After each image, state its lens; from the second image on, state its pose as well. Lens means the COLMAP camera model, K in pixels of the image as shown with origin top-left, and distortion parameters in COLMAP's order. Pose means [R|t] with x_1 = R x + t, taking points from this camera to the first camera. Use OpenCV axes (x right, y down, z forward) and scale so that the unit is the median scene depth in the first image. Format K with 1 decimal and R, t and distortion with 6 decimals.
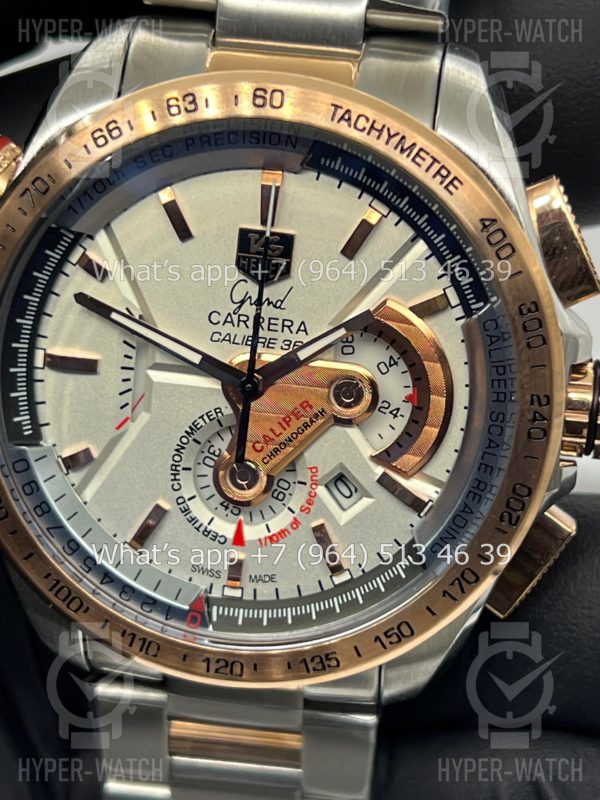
lens RADIAL K [[1954.1, 0, 302.5], [0, 1954.1, 404.6], [0, 0, 1]] dist [0.253859, -0.573344]
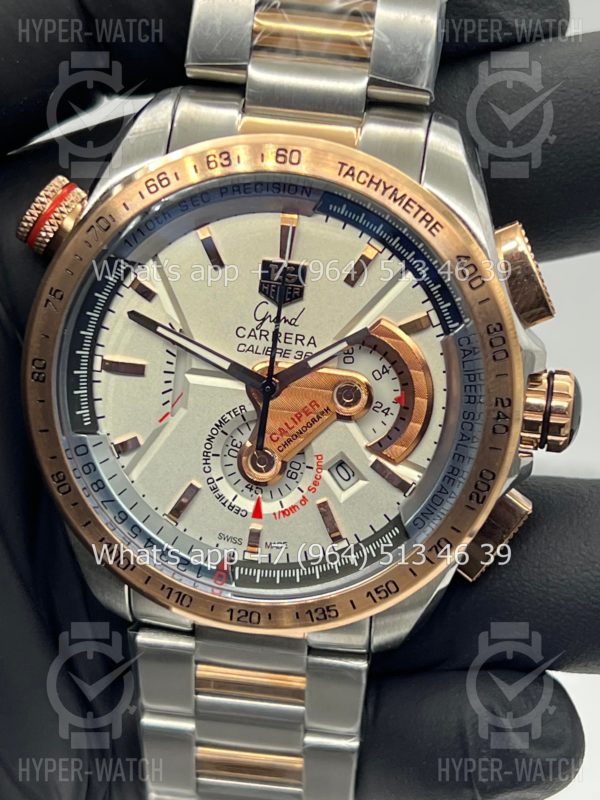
lens RADIAL K [[1954.1, 0, 302.5], [0, 1954.1, 404.6], [0, 0, 1]] dist [0.253859, -0.573344]
pose [[0.999871, 0.014846, 0.006090, -0.012966], [-0.014771, 0.999817, -0.012160, 0.015656], [-0.006270, 0.012069, 0.999908, -0.231602]]
